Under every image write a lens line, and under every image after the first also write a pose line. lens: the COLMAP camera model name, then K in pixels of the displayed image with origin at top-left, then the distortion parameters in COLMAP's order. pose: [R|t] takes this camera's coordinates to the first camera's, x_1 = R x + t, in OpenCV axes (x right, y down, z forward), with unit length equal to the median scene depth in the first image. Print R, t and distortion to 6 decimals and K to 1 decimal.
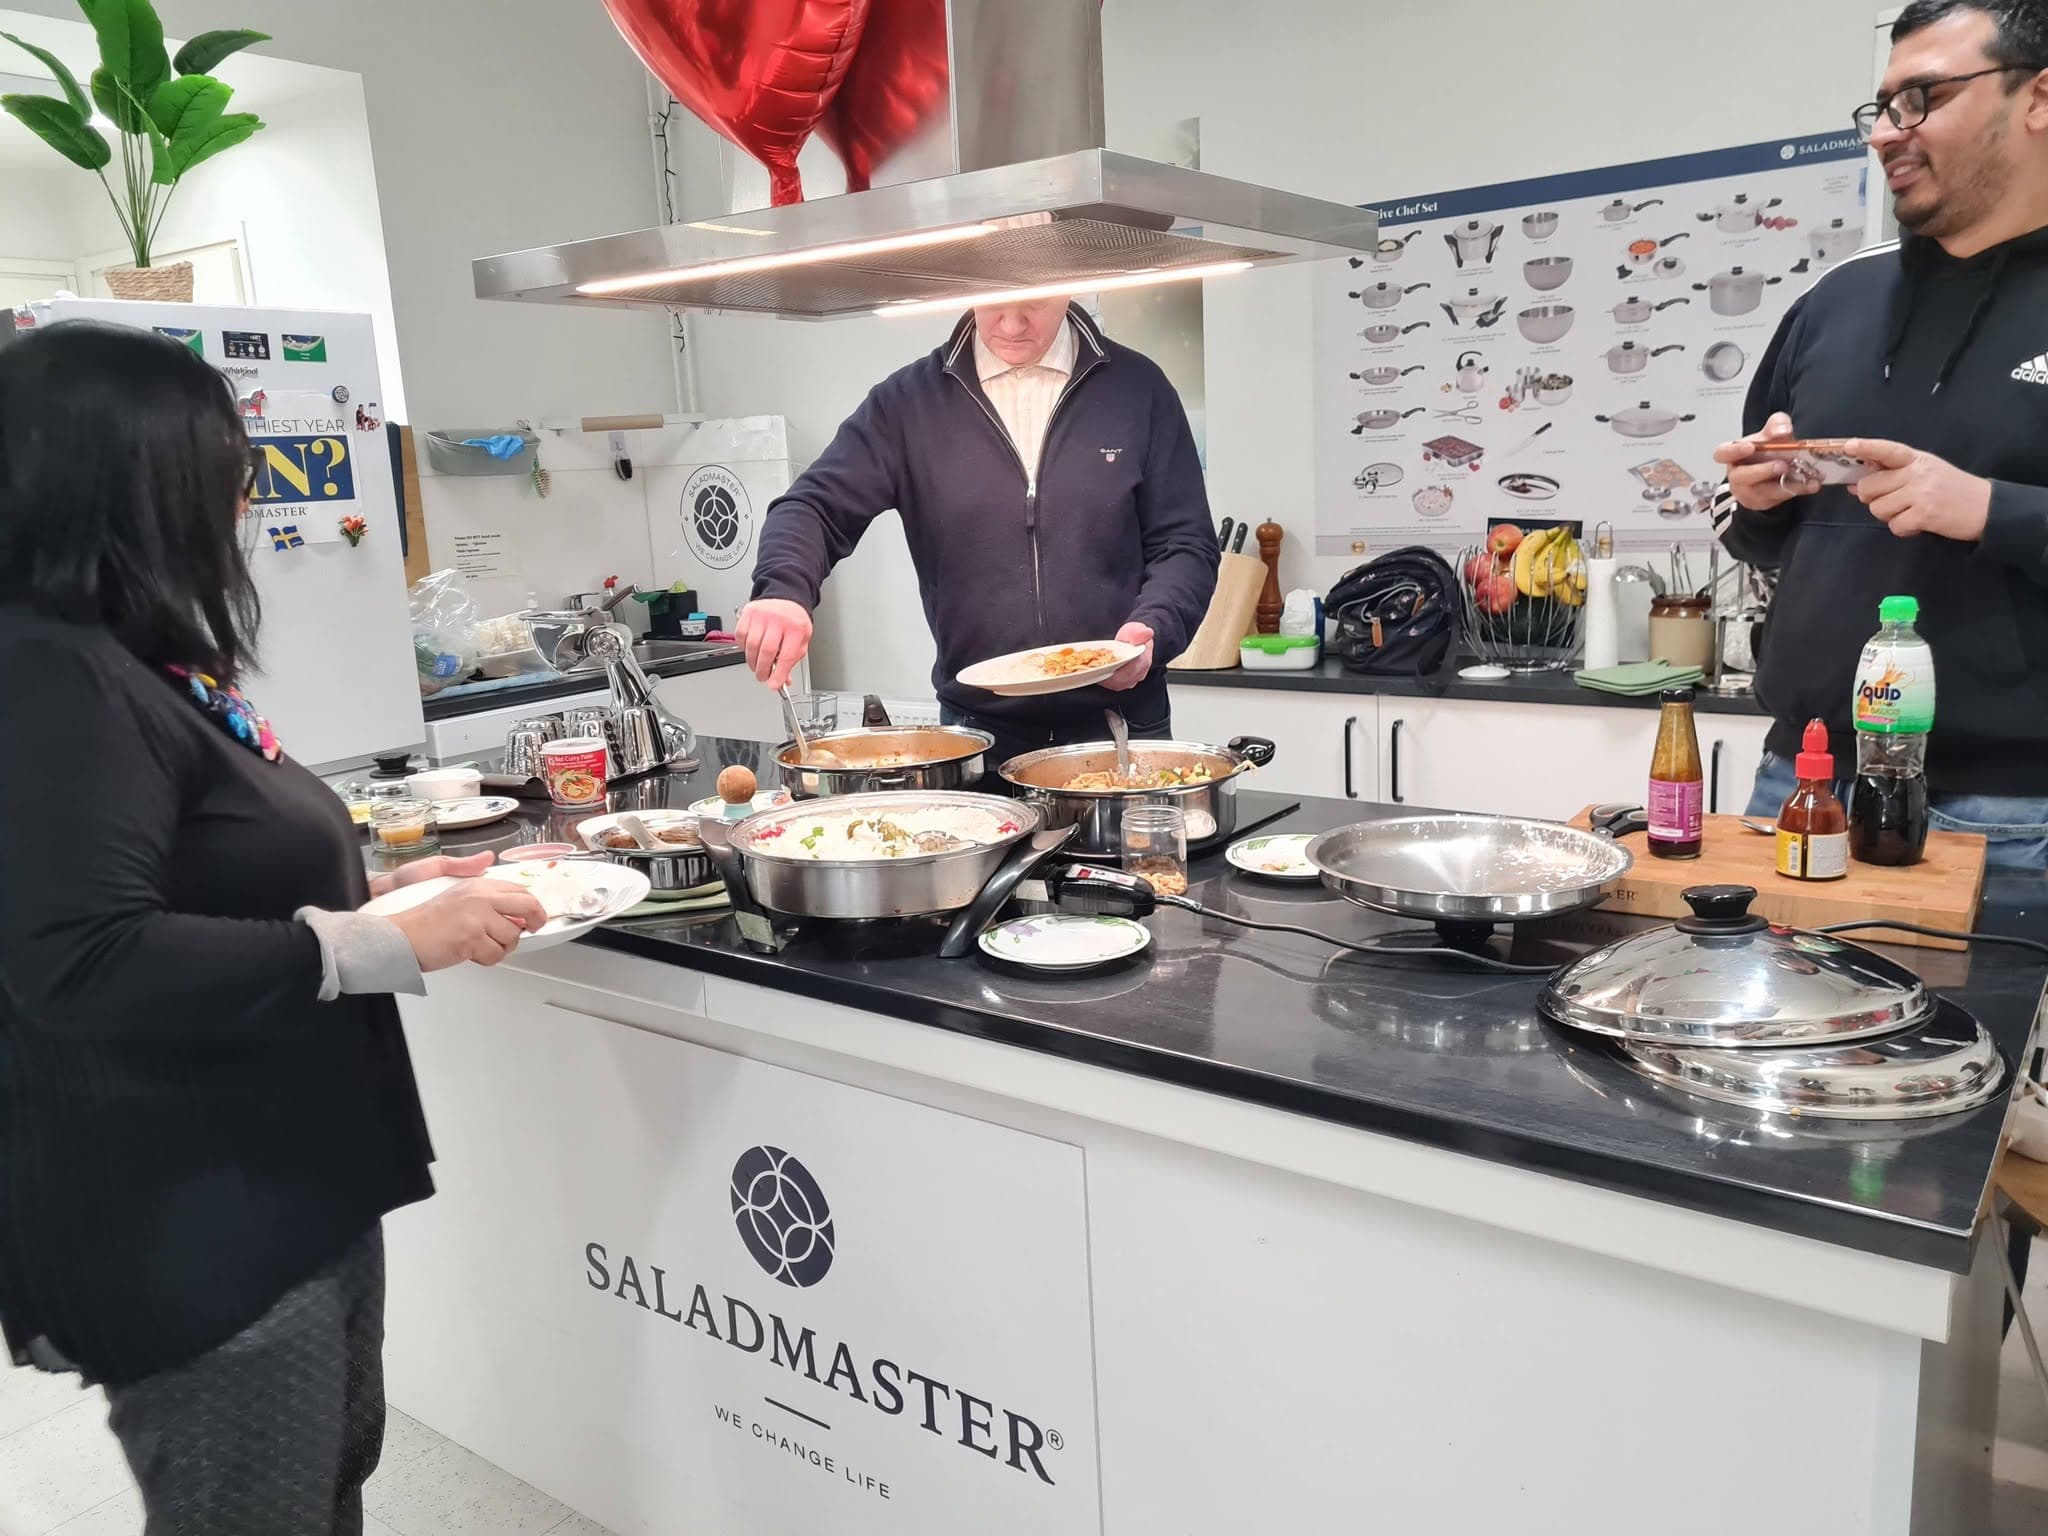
lens RADIAL K [[1547.9, 0, 1008.0], [0, 1547.9, 752.9], [0, 0, 1]] dist [0.055786, -0.051049]
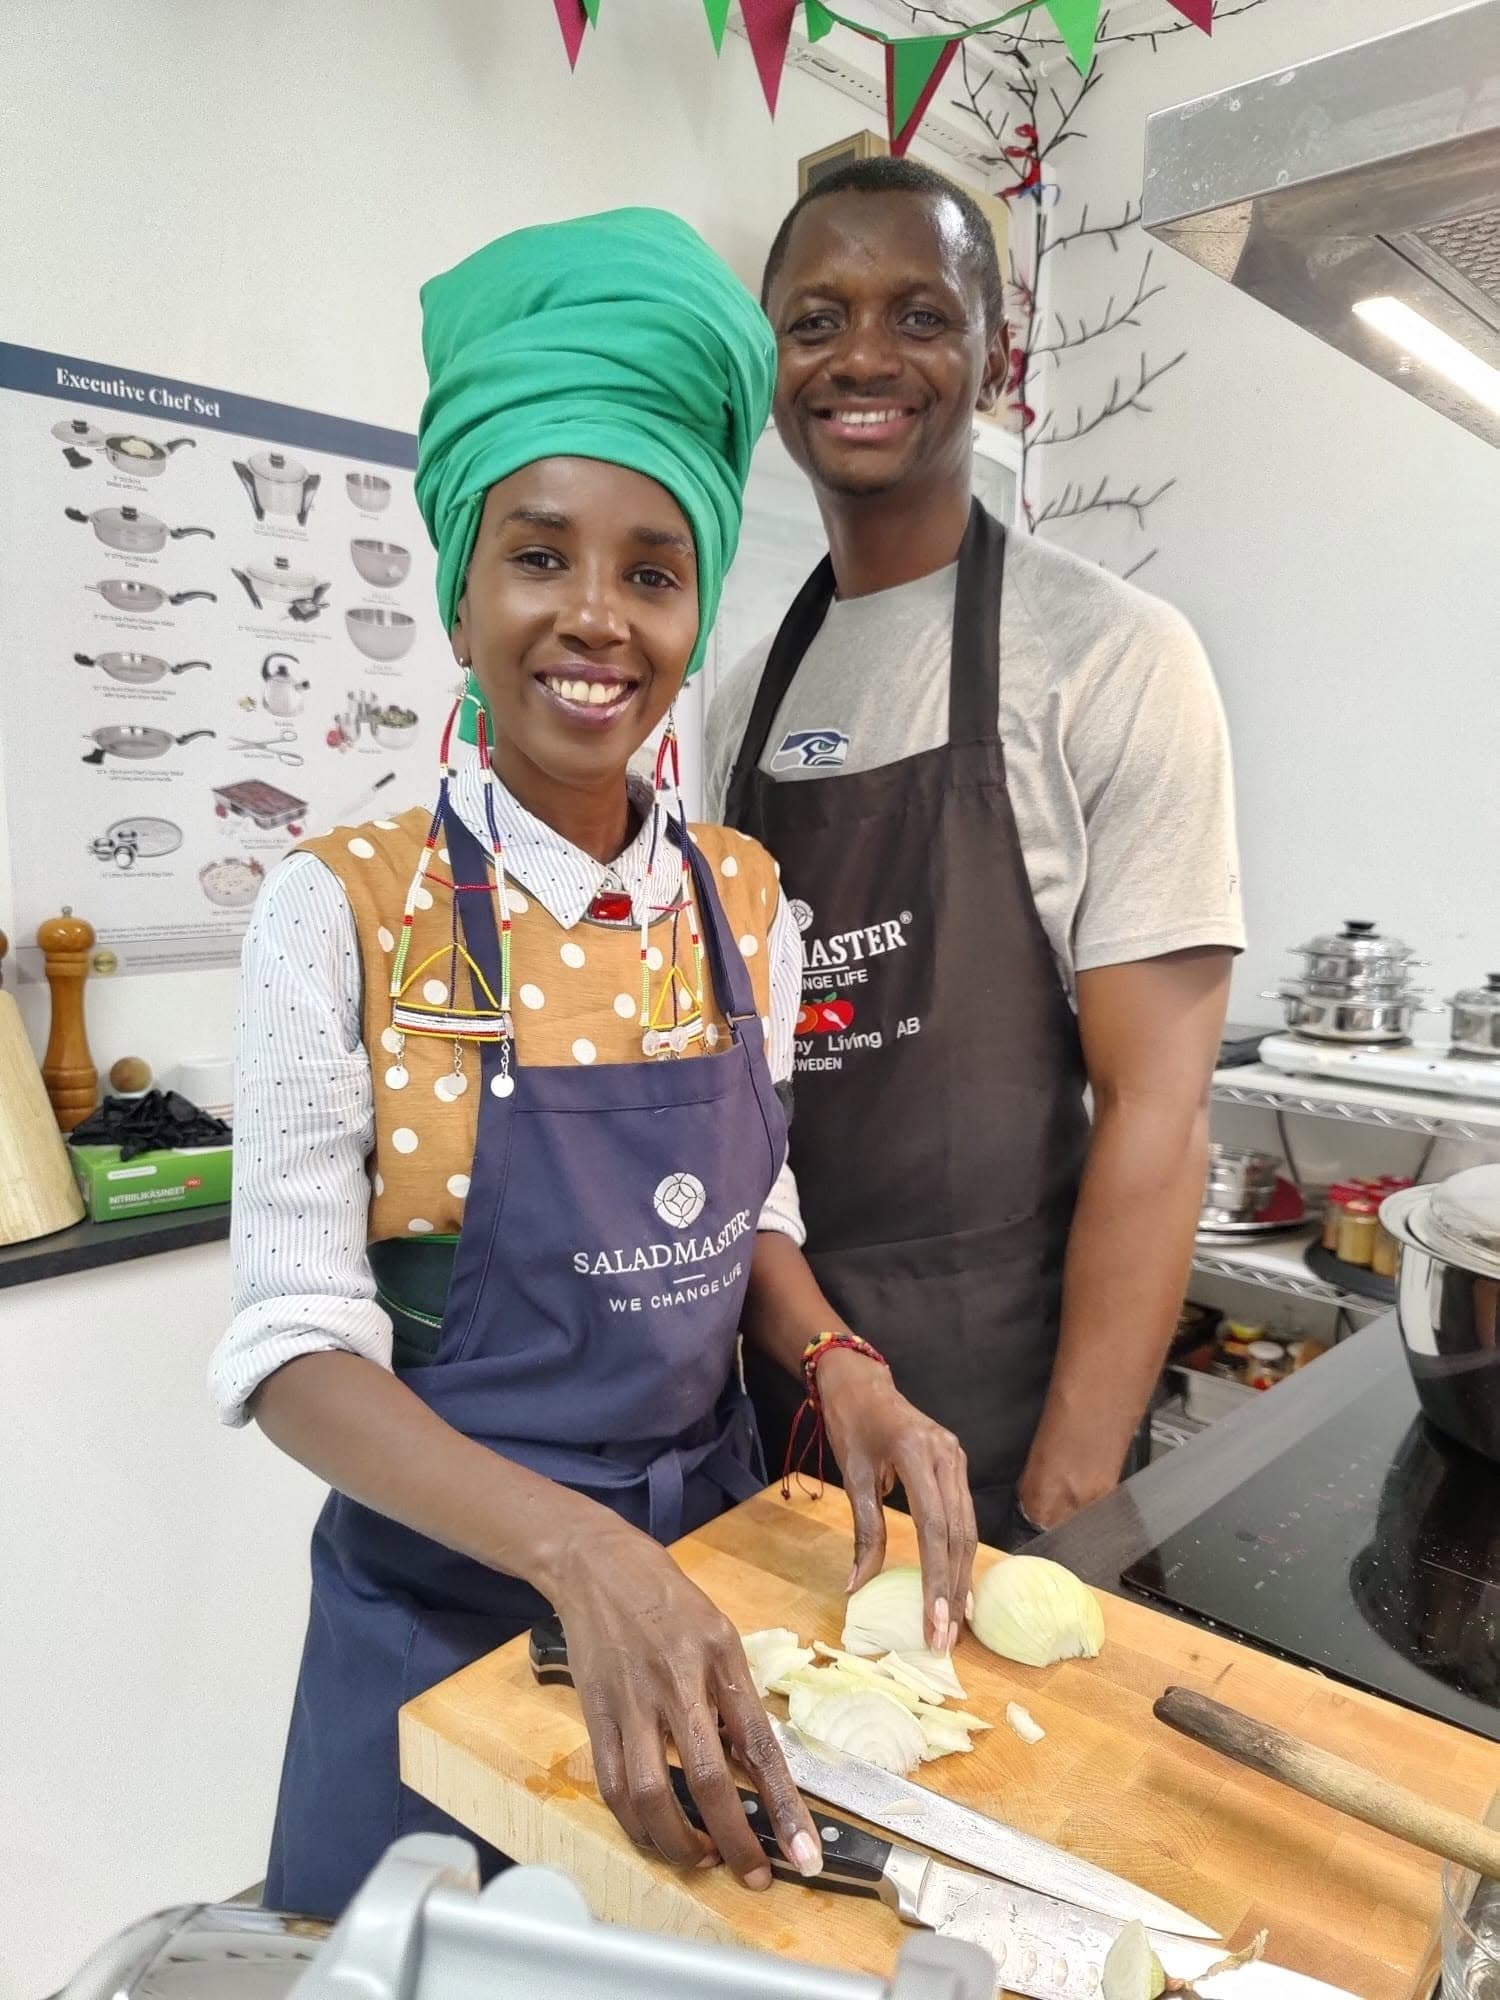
lens RADIAL K [[1511.6, 0, 766.5], [0, 1511.6, 994.8], [0, 0, 1]] dist [0.055786, -0.051049]
pose [[0.088854, -0.080651, 0.992774, -0.339515], [0.158694, 0.985131, 0.065827, -0.133826], [-0.983322, 0.151698, 0.100331, 0.797245]]
